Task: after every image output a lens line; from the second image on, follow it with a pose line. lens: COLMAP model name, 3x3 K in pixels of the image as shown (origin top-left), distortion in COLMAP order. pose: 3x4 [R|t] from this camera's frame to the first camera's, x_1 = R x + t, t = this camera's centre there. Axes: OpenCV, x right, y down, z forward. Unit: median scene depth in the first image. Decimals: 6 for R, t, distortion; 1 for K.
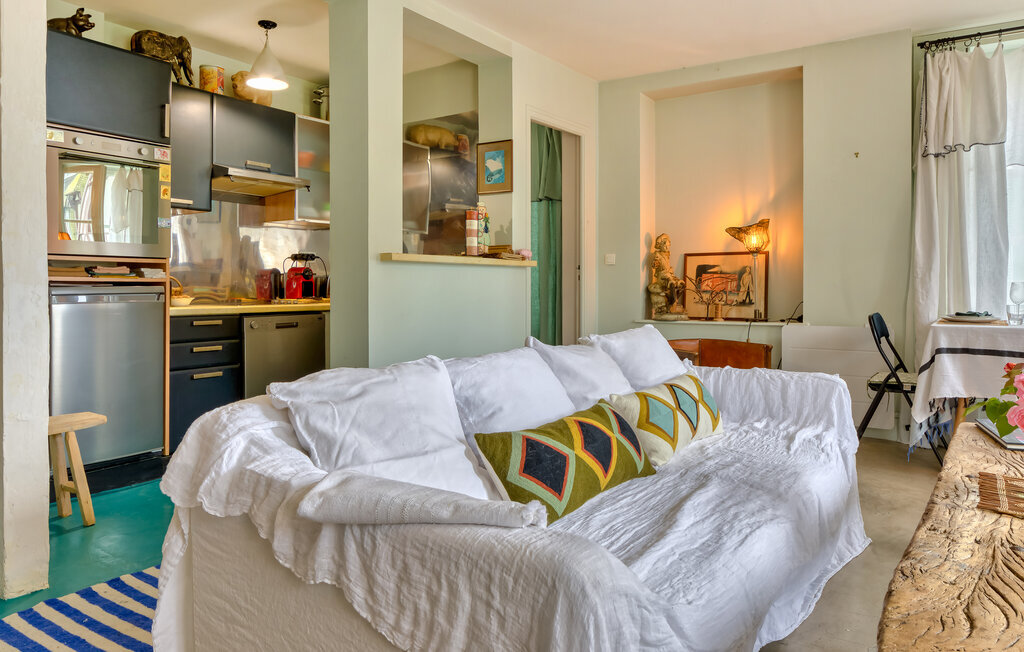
lens RADIAL K [[694.3, 0, 505.6], [0, 694.3, 288.9], [0, 0, 1]] dist [-0.003812, 0.000261]
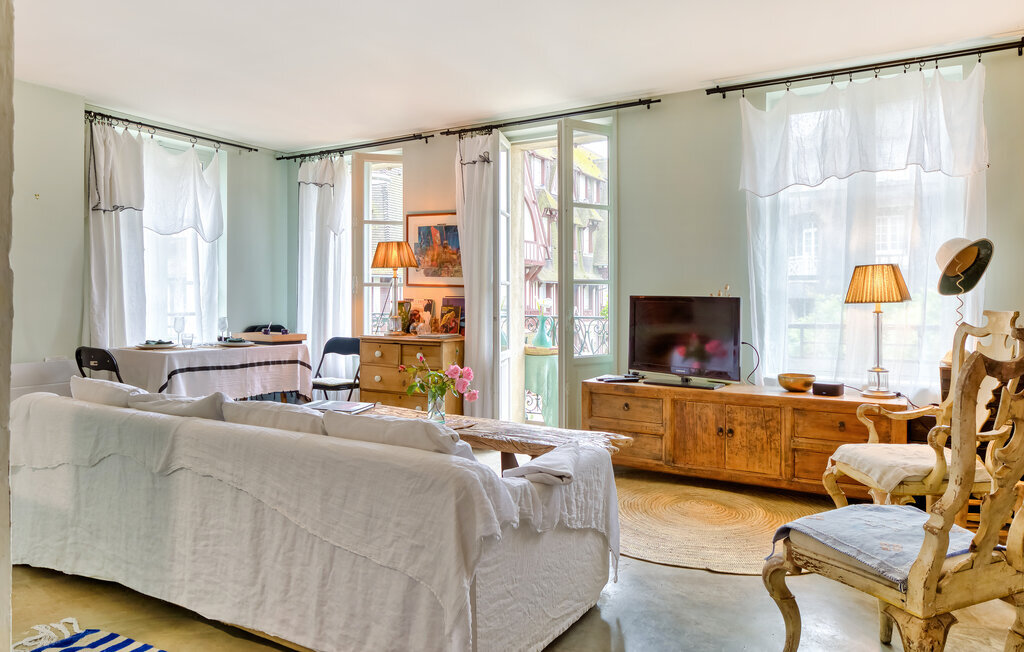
lens RADIAL K [[694.3, 0, 512.5], [0, 694.3, 298.6], [0, 0, 1]] dist [-0.003812, 0.000261]
pose [[-0.078045, -0.001440, 0.996949, -1.099394], [0.001381, 0.999998, 0.001552, -0.075708], [-0.996949, 0.001498, -0.078043, 0.694889]]
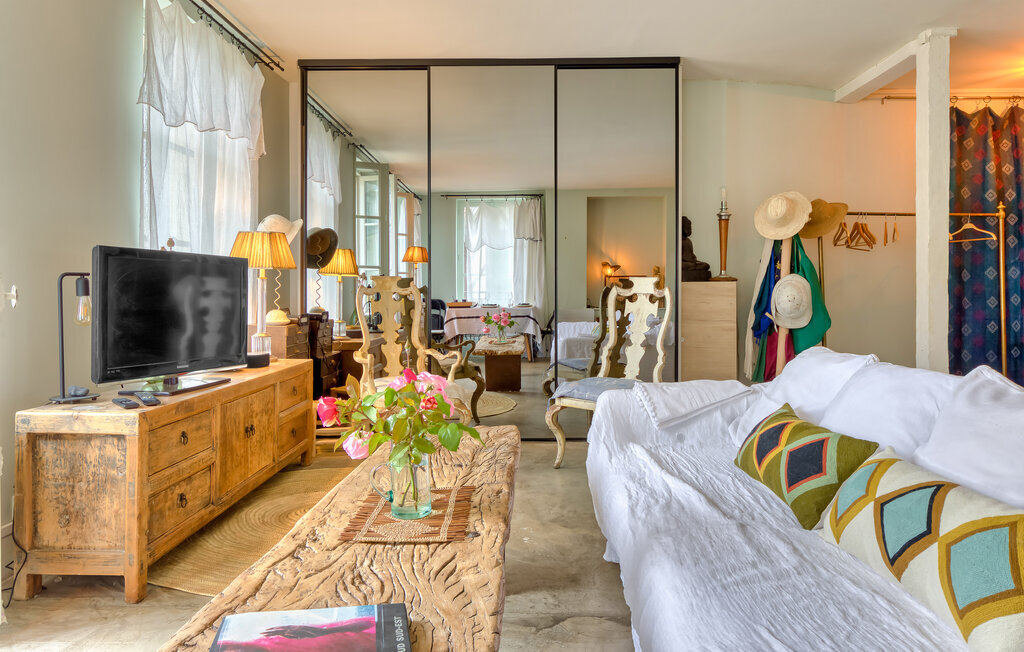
lens RADIAL K [[694.3, 0, 510.0], [0, 694.3, 291.2], [0, 0, 1]] dist [-0.003812, 0.000261]
pose [[-0.830564, 0.003524, -0.556913, 0.916160], [0.002359, 0.999993, 0.002809, -0.011951], [0.556919, 0.001019, -0.830566, 1.426201]]
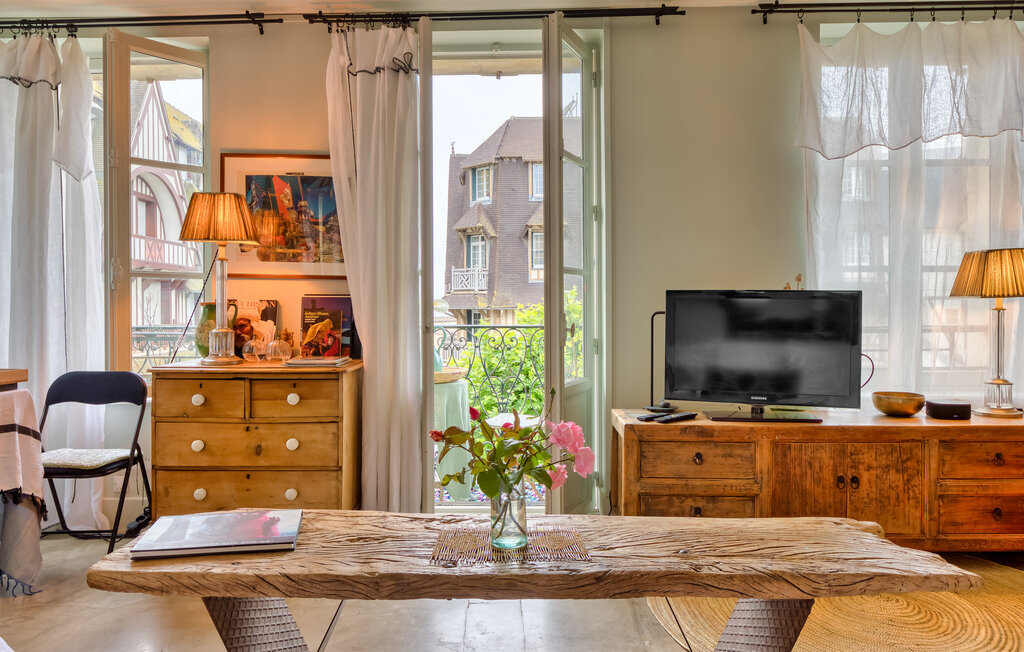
lens RADIAL K [[694.3, 0, 511.1], [0, 694.3, 312.3], [0, 0, 1]] dist [-0.003812, 0.000261]
pose [[-0.561544, -0.000334, 0.827447, -0.088484], [0.007067, 0.999962, 0.005200, -0.047321], [-0.827417, 0.008768, -0.561520, 1.201407]]
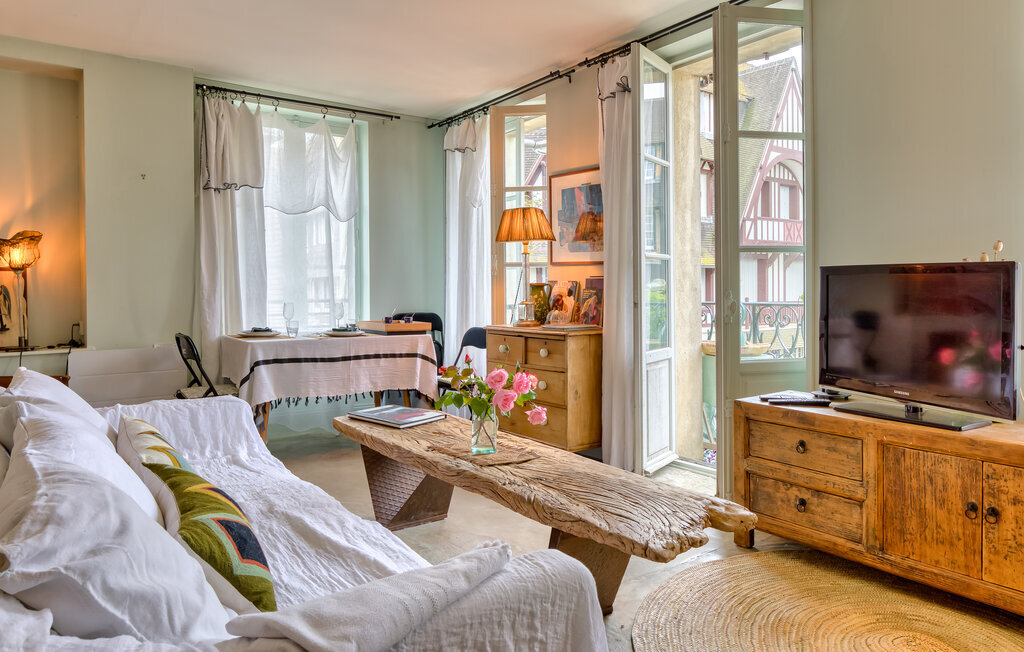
lens RADIAL K [[694.3, 0, 510.1], [0, 694.3, 295.7], [0, 0, 1]] dist [-0.003812, 0.000261]
pose [[0.330687, -0.009406, 0.943694, -0.499453], [0.009321, 0.999934, 0.006700, -0.042331], [-0.943695, 0.006580, 0.330753, 0.318697]]
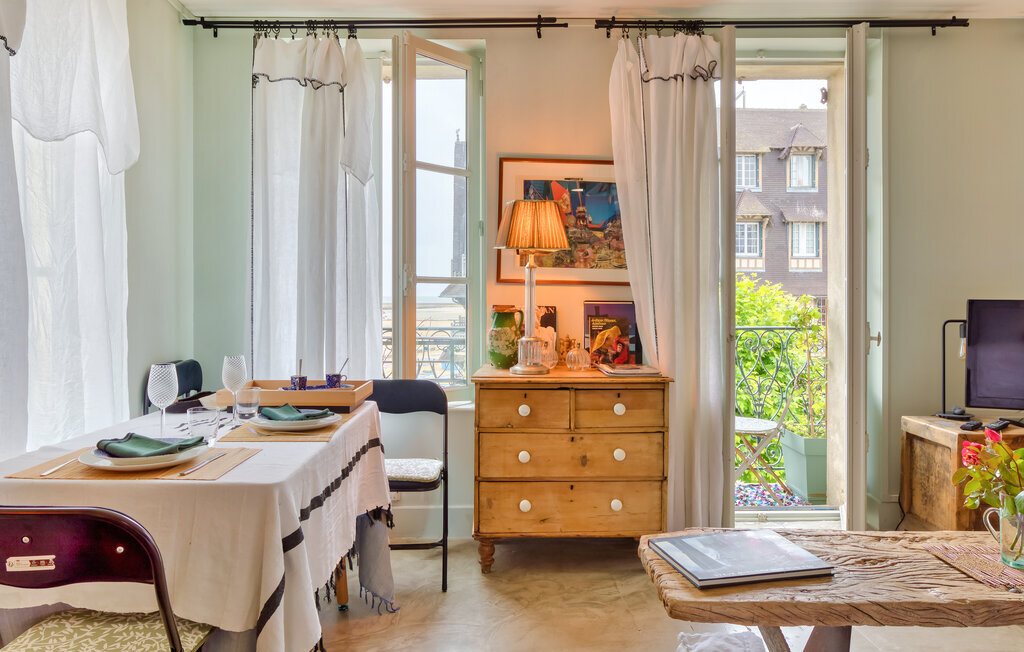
lens RADIAL K [[694.3, 0, 509.8], [0, 694.3, 297.6], [0, 0, 1]] dist [-0.003812, 0.000261]
pose [[-0.588677, -0.001321, 0.808367, 0.282775], [0.003766, 0.999983, 0.004377, -0.093675], [-0.808360, 0.005621, -0.588662, 1.720991]]
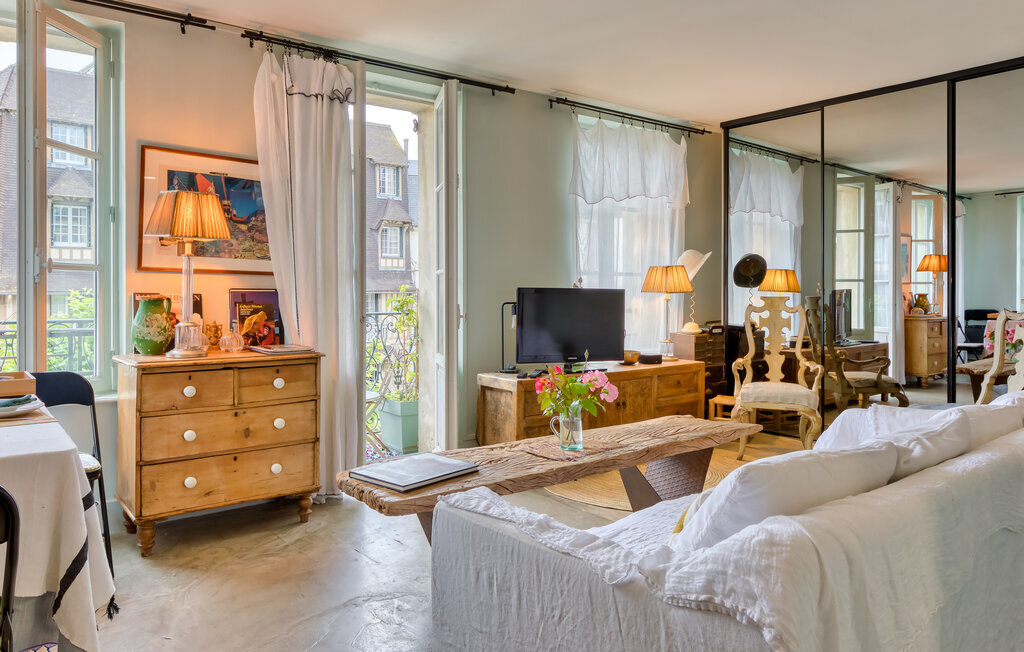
lens RADIAL K [[694.3, 0, 510.9], [0, 694.3, 291.9], [0, 0, 1]] dist [-0.003812, 0.000261]
pose [[-0.958896, 0.003643, 0.283733, 0.322409], [0.004593, 0.999986, 0.002682, -0.074122], [-0.283719, 0.003875, -0.958900, 2.049555]]
